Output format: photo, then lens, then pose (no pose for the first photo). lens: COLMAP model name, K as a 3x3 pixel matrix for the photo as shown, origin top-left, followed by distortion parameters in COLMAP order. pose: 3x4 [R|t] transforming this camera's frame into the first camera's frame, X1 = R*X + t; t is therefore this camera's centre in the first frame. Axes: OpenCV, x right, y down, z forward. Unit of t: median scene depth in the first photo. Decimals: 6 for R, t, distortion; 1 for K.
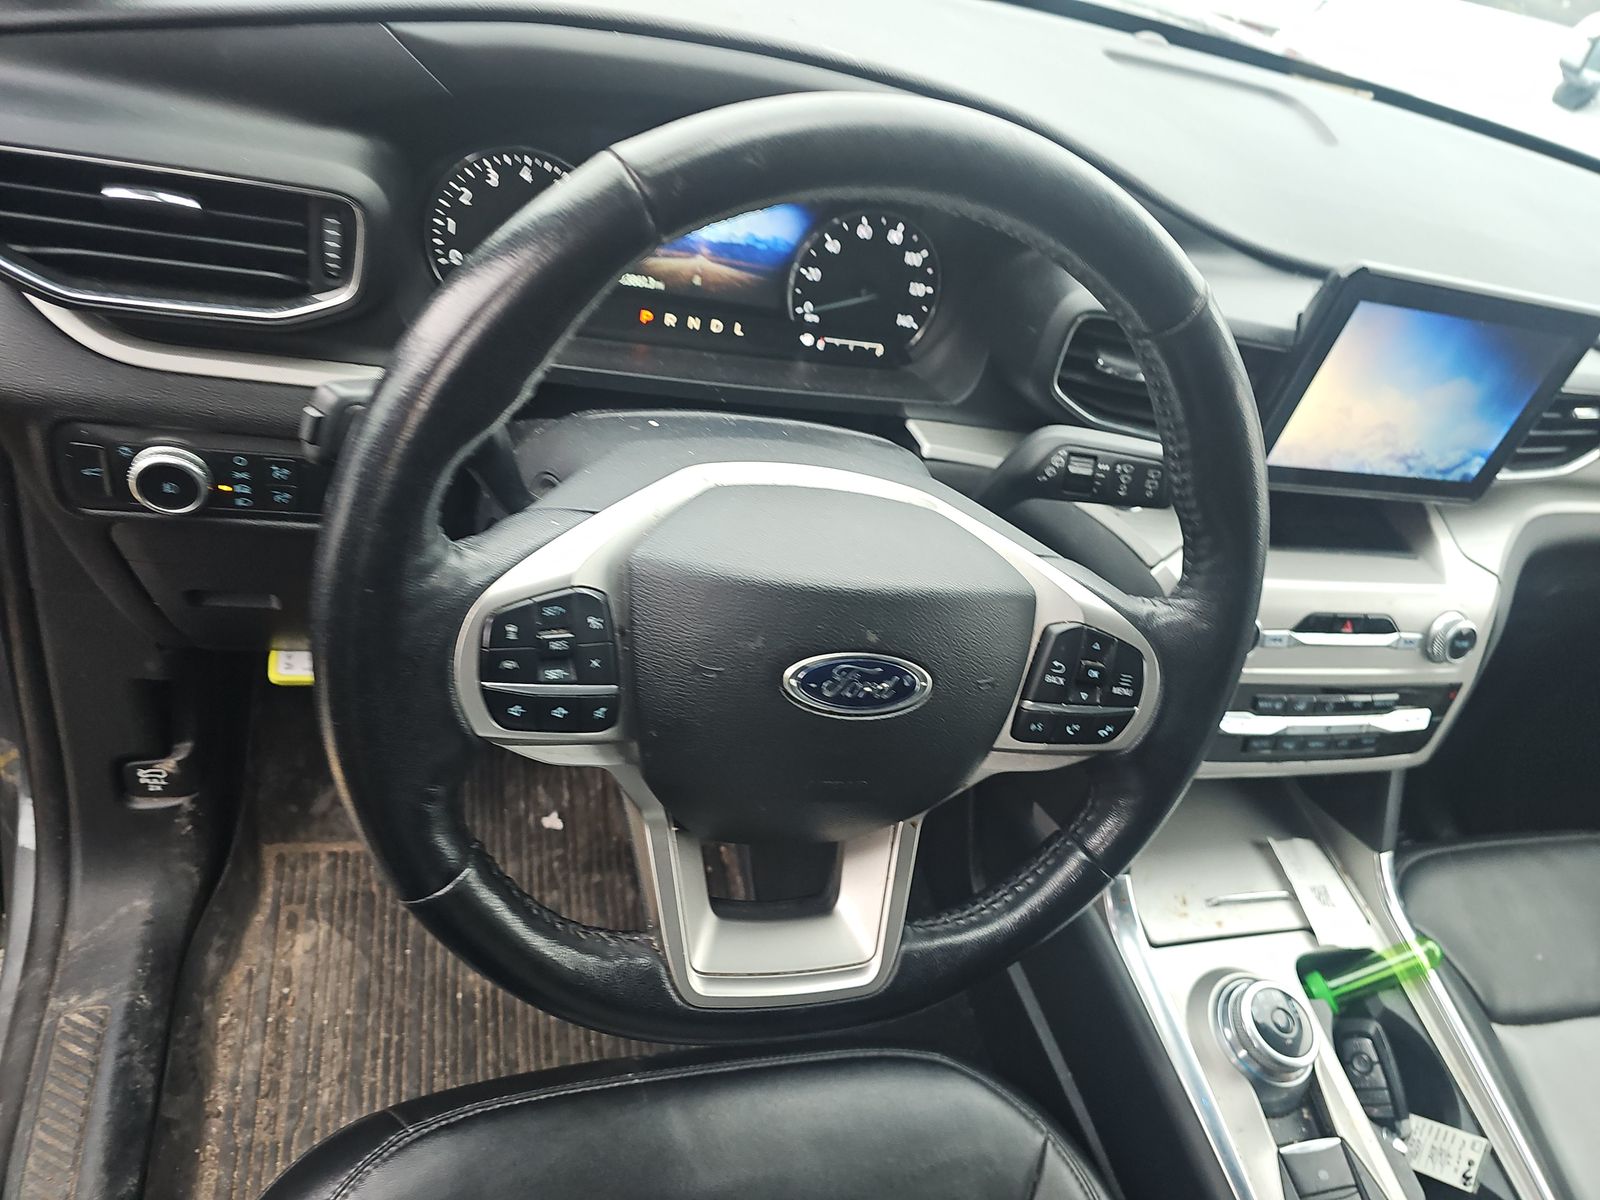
lens RADIAL K [[1060.3, 0, 803.9], [0, 1060.3, 602.6], [0, 0, 1]] dist [0.010210, -0.000484]
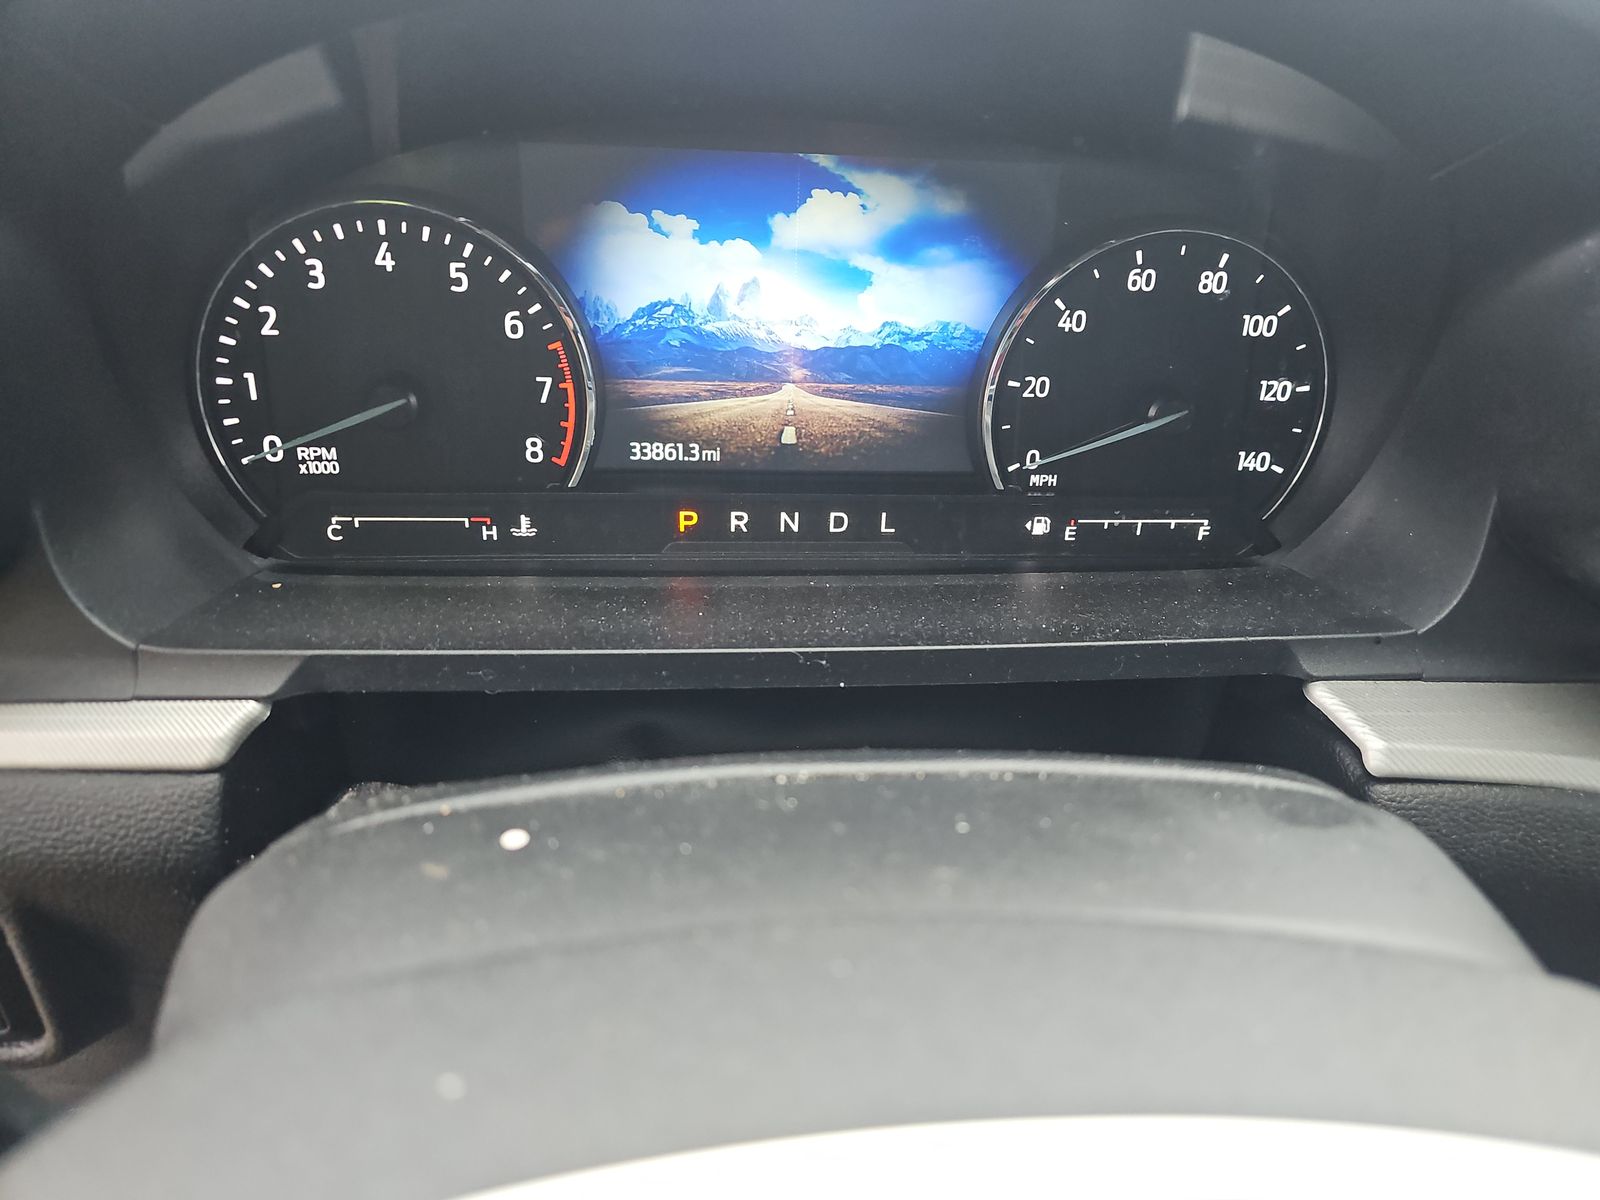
lens RADIAL K [[1060.3, 0, 795.0], [0, 1060.3, 603.0], [0, 0, 1]] dist [0.010210, -0.000484]
pose [[0.961995, -0.108279, -0.250680, 0.013615], [0.054486, 0.975675, -0.212343, -0.126508], [0.267575, 0.190614, 0.944495, 0.557924]]
